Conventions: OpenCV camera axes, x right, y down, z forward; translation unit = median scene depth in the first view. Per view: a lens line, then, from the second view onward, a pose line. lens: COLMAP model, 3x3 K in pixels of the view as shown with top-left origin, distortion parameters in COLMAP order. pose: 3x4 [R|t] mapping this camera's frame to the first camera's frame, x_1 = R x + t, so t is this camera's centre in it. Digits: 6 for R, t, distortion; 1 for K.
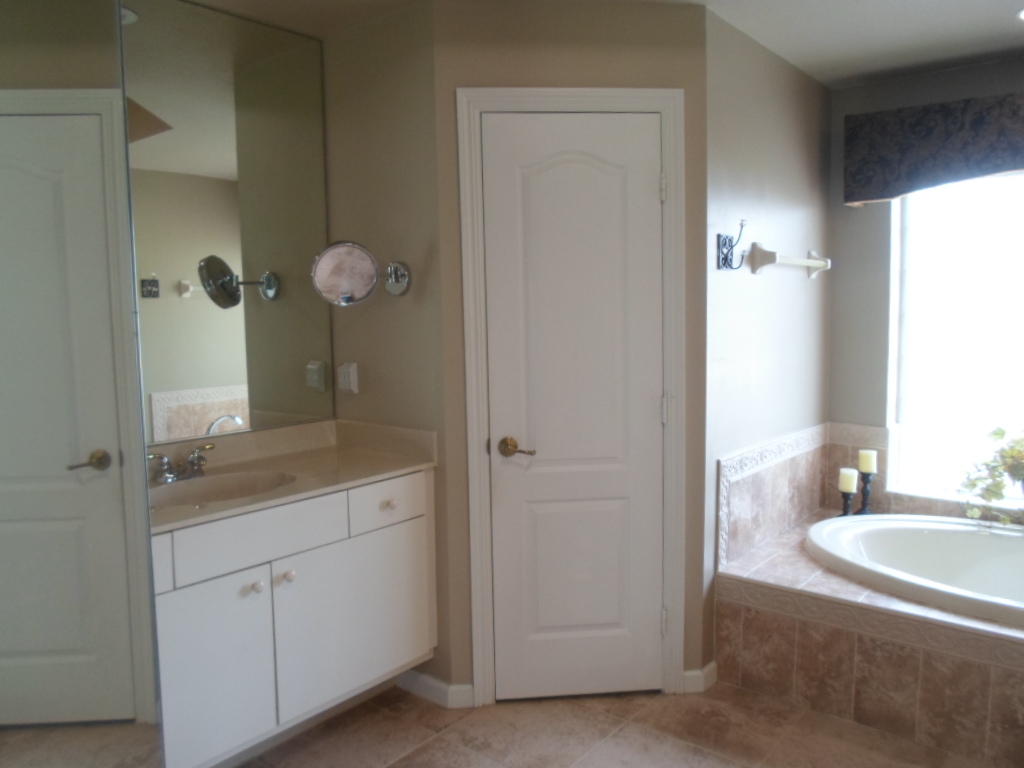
lens RADIAL K [[789.6, 0, 513.5], [0, 789.6, 374.2], [0, 0, 1]] dist [-0.037459, -0.001641]
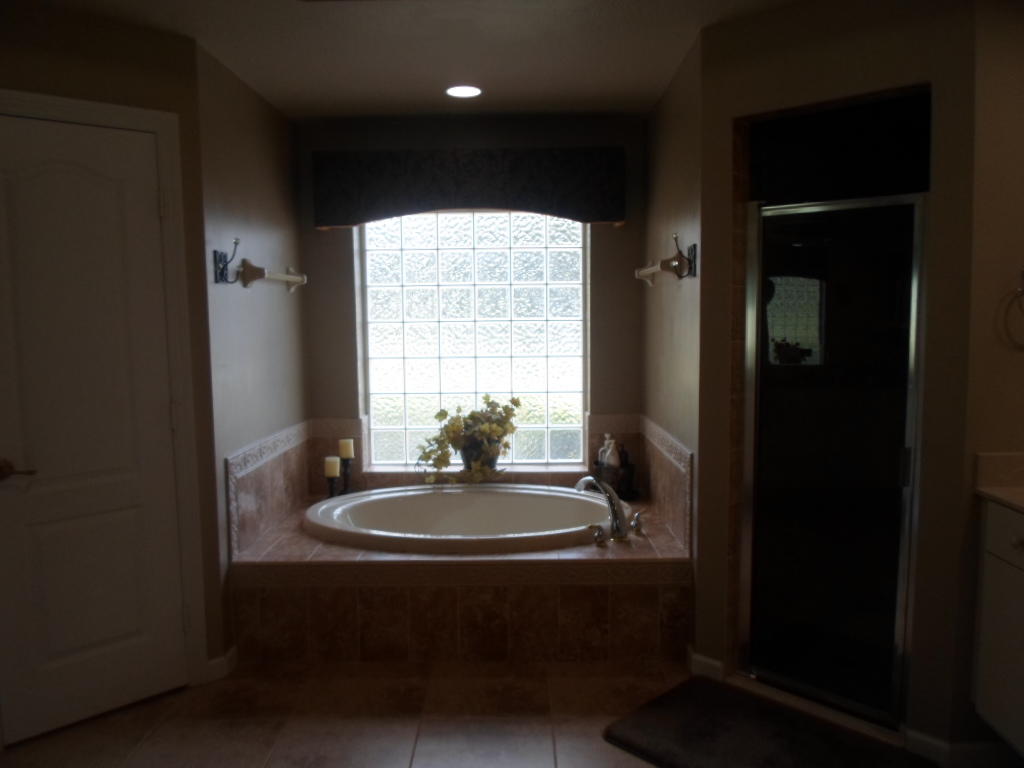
lens RADIAL K [[789.6, 0, 513.5], [0, 789.6, 374.2], [0, 0, 1]] dist [-0.037459, -0.001641]
pose [[0.779504, -0.050582, 0.624352, -0.094297], [0.060108, 0.998175, 0.005823, 0.009647], [-0.623507, 0.032989, 0.781122, -0.089730]]
